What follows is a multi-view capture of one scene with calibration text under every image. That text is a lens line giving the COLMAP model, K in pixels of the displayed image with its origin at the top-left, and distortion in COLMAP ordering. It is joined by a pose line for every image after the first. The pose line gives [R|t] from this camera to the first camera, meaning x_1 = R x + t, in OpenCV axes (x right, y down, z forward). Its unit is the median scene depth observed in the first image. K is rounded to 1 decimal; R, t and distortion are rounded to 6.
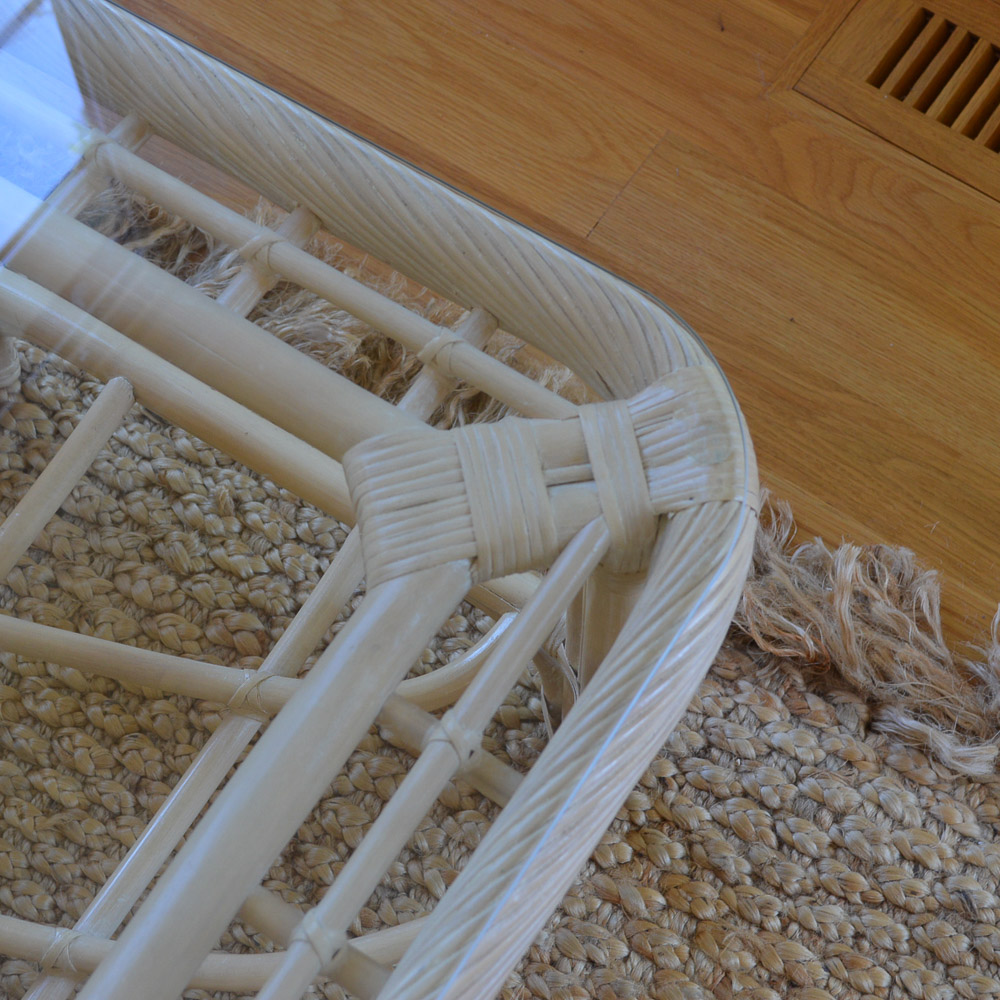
lens RADIAL K [[2308.1, 0, 500.0], [0, 2308.1, 500.0], [0, 0, 1]] dist [-0.034600, 0.144265]
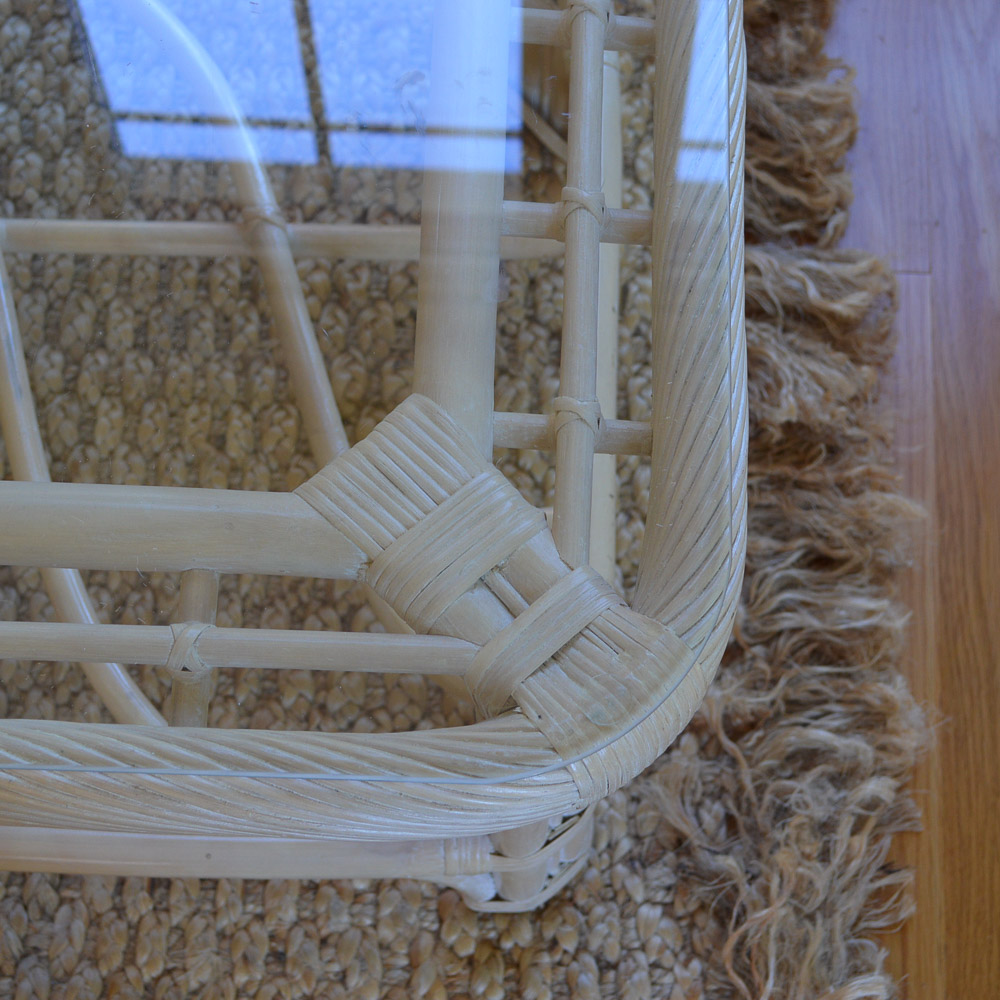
lens RADIAL K [[2308.1, 0, 500.0], [0, 2308.1, 500.0], [0, 0, 1]] dist [-0.034600, 0.144265]
pose [[0.515237, 0.801821, -0.302679, 0.197561], [-0.785283, 0.583140, 0.208035, -0.159299], [0.343311, 0.130501, 0.930111, 0.101267]]
